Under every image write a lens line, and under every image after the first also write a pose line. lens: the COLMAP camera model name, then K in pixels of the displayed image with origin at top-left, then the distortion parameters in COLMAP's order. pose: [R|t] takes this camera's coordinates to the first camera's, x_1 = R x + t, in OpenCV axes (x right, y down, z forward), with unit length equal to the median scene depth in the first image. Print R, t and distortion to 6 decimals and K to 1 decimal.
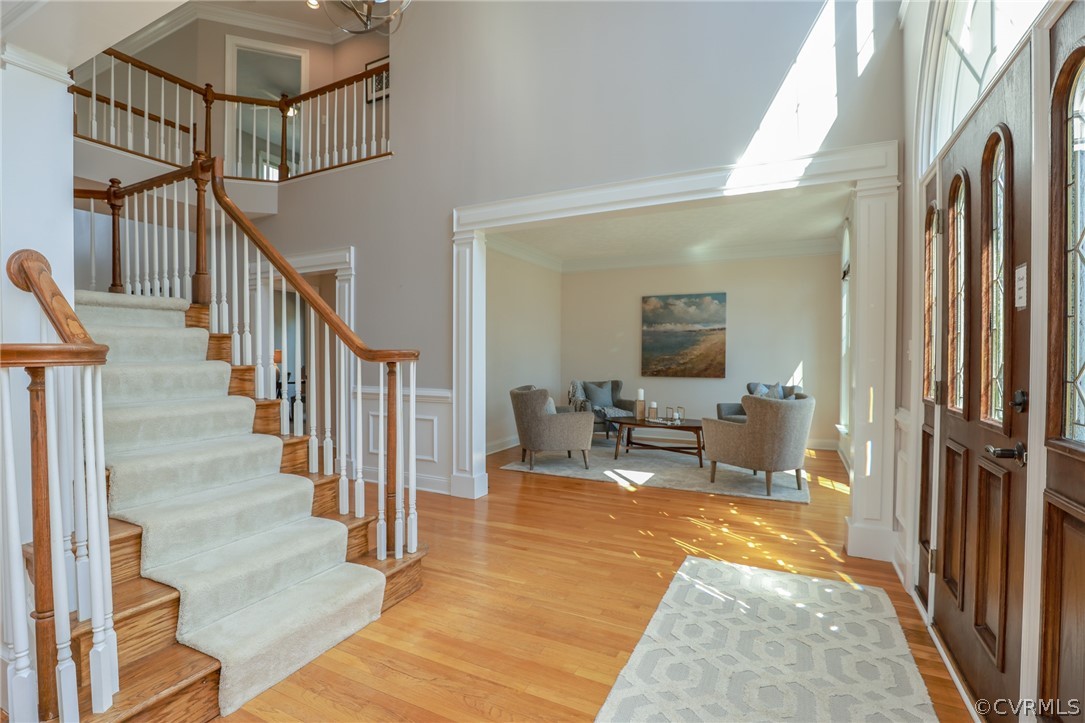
lens RADIAL K [[494.0, 0, 542.5], [0, 494.0, 361.5], [0, 0, 1]] dist [-0.032248, 0.000201]
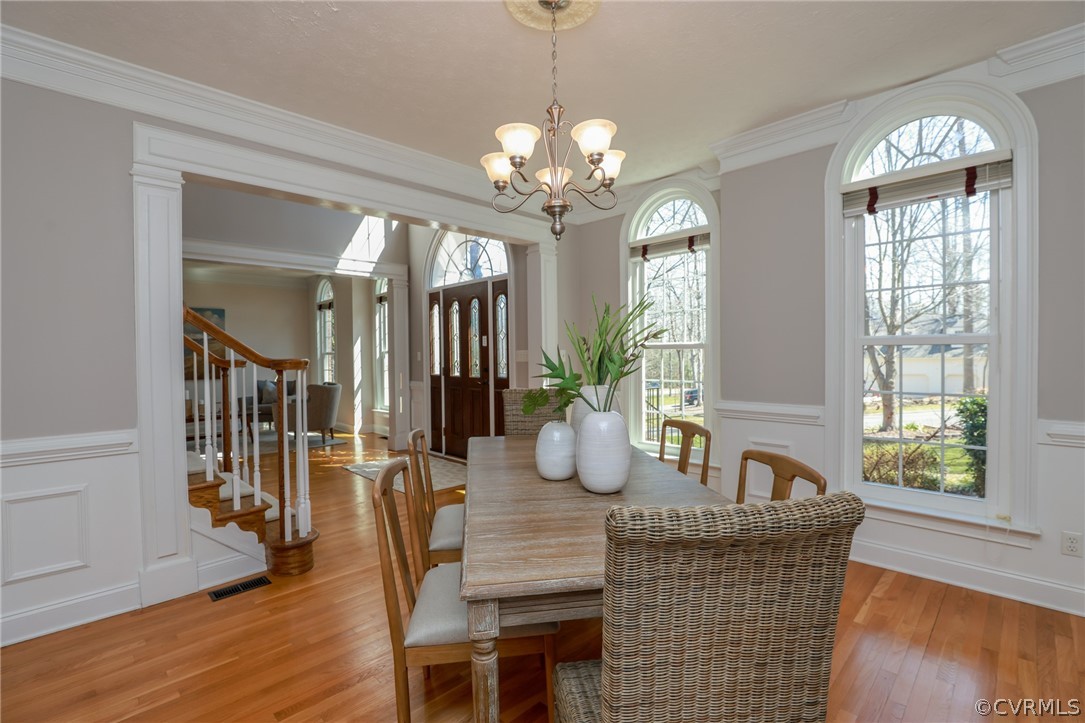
lens RADIAL K [[494.0, 0, 542.5], [0, 494.0, 361.5], [0, 0, 1]] dist [-0.032248, 0.000201]
pose [[0.318810, -0.021726, 0.947570, -1.218634], [0.025283, 0.999576, 0.014412, -0.014175], [-0.947481, 0.019363, 0.319224, -0.335391]]
